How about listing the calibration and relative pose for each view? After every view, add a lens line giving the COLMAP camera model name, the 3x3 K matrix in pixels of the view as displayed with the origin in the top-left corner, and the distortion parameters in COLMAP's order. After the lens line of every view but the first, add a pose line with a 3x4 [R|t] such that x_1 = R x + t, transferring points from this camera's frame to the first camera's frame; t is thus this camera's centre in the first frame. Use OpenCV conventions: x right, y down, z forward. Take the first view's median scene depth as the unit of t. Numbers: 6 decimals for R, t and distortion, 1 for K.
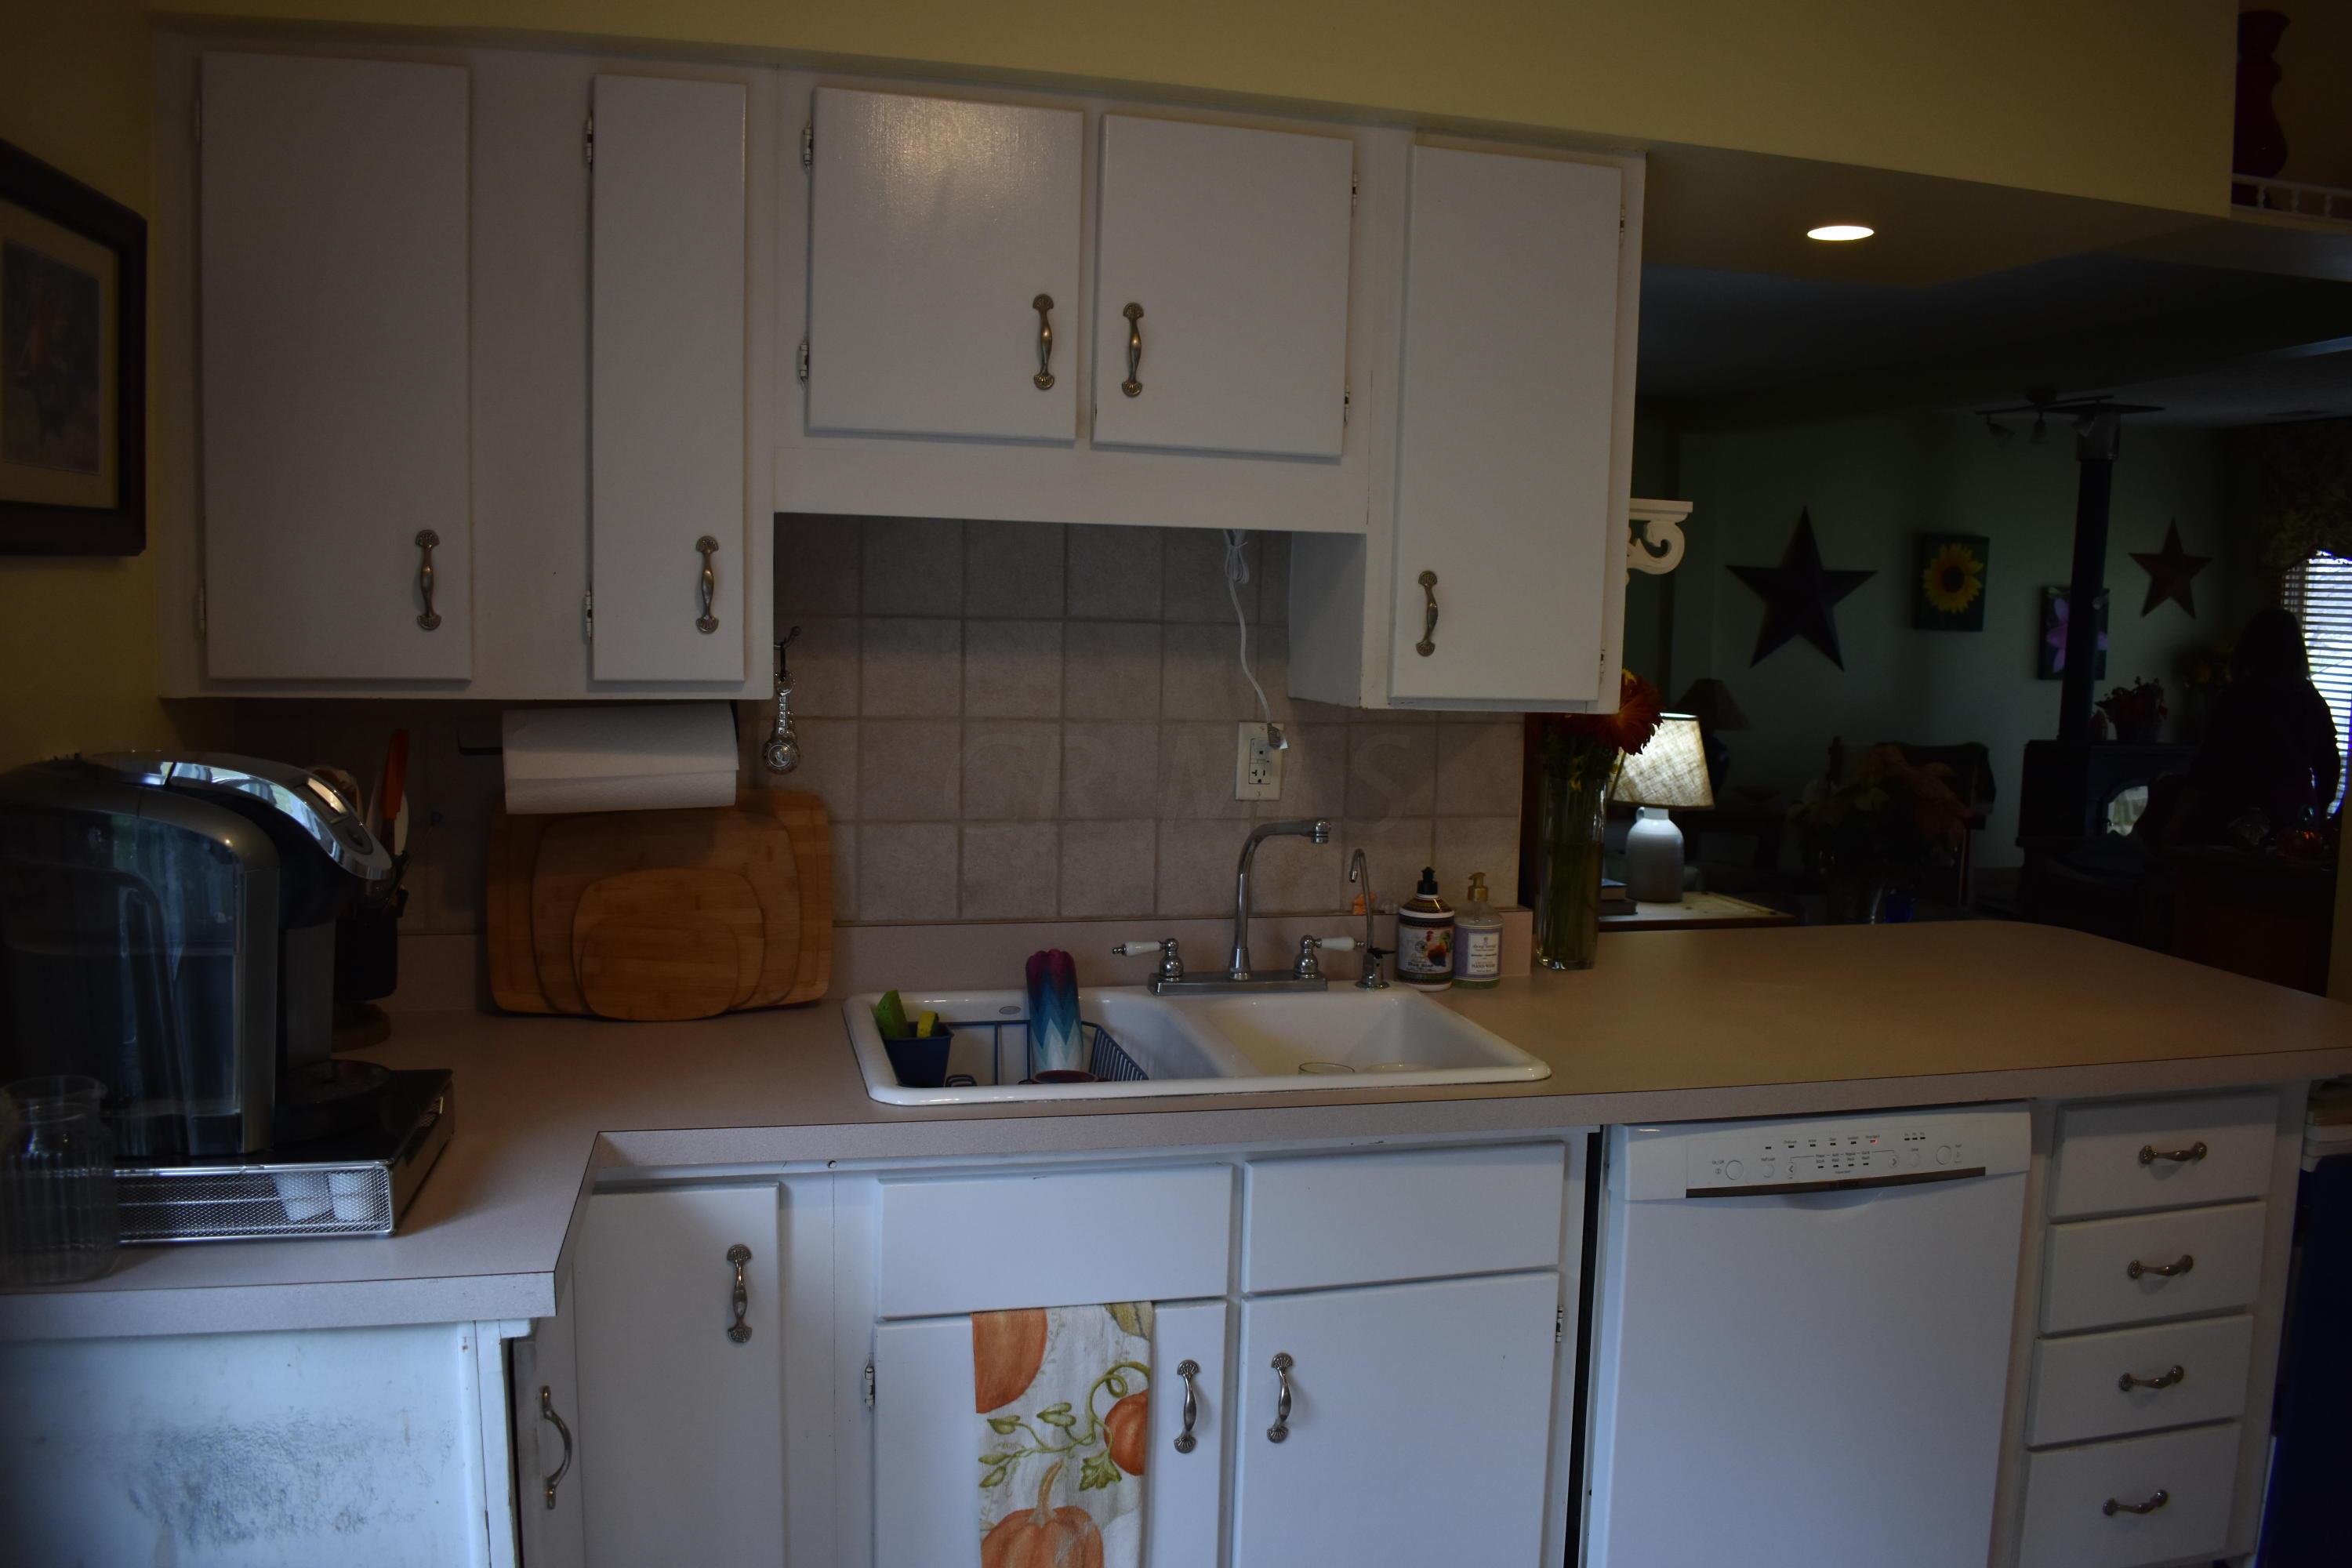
lens RADIAL K [[1841.4, 0, 1175.3], [0, 1841.4, 790.5], [0, 0, 1]] dist [-0.088155, 0.009248]
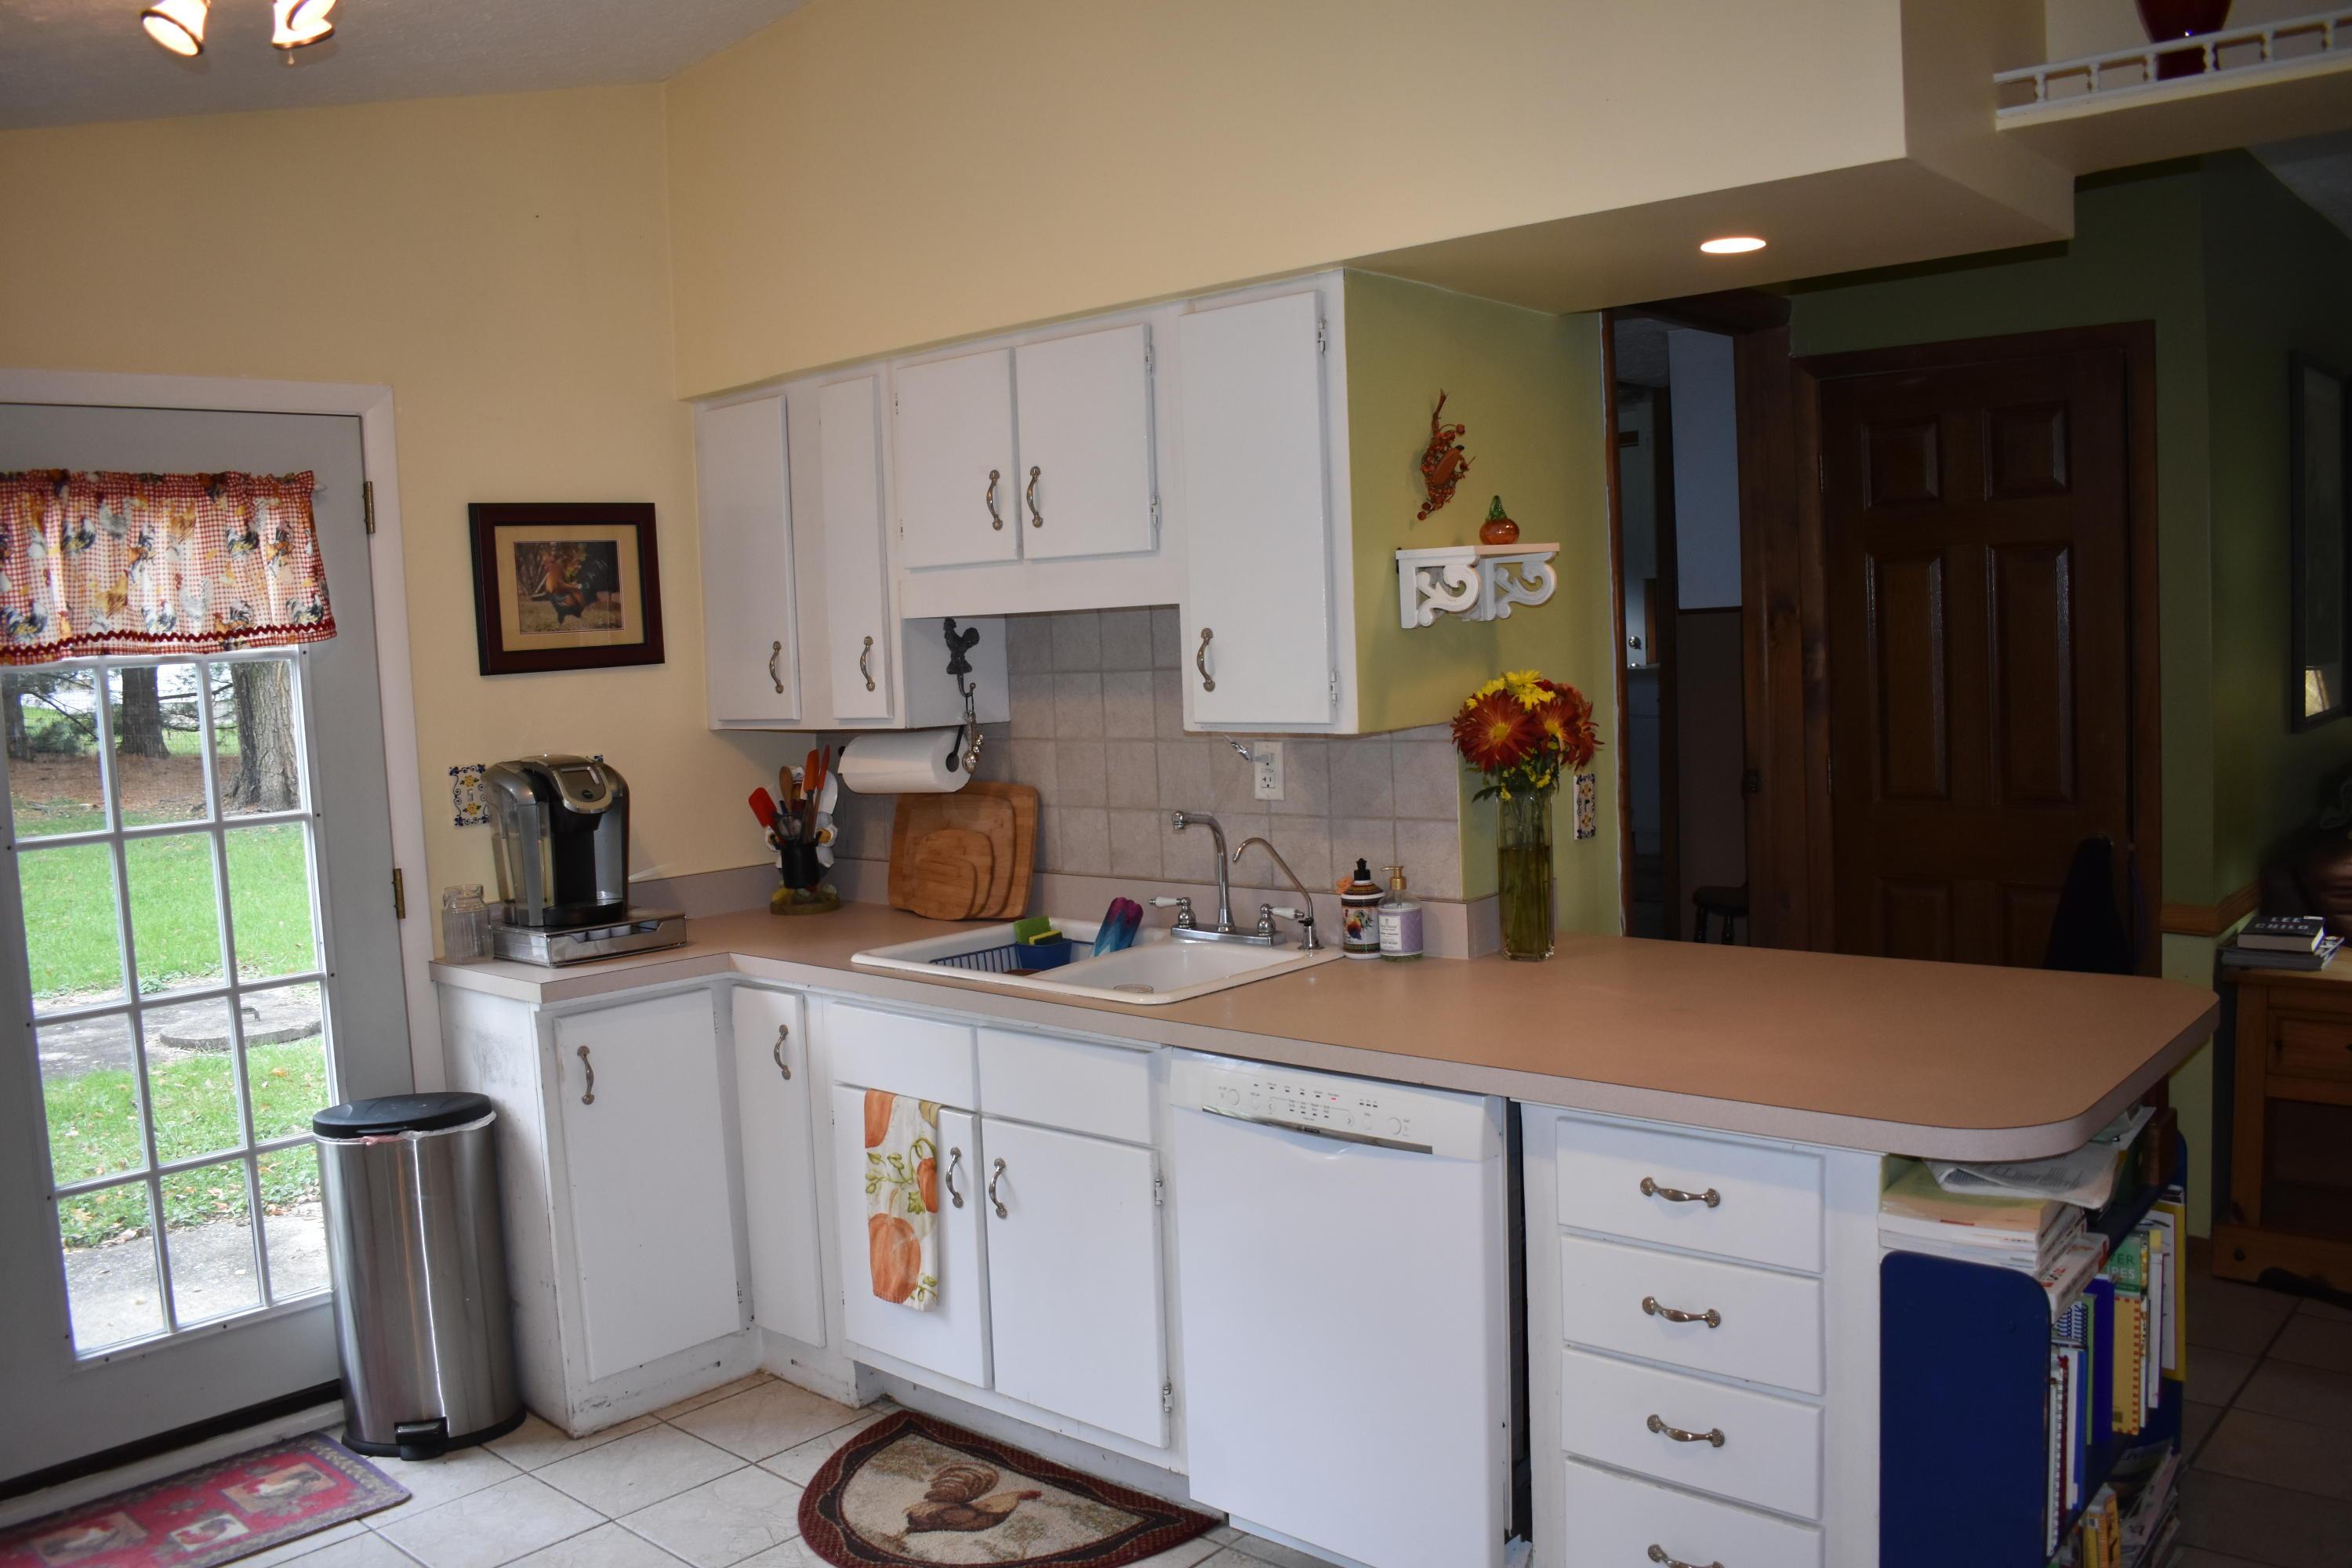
lens RADIAL K [[1841.4, 0, 1181.5], [0, 1841.4, 797.4], [0, 0, 1]] dist [-0.088155, 0.009248]
pose [[0.553607, 0.023965, -0.832433, 1.271172], [-0.027754, 0.999562, 0.010319, -0.009750], [0.832315, 0.017391, 0.554030, 0.252467]]
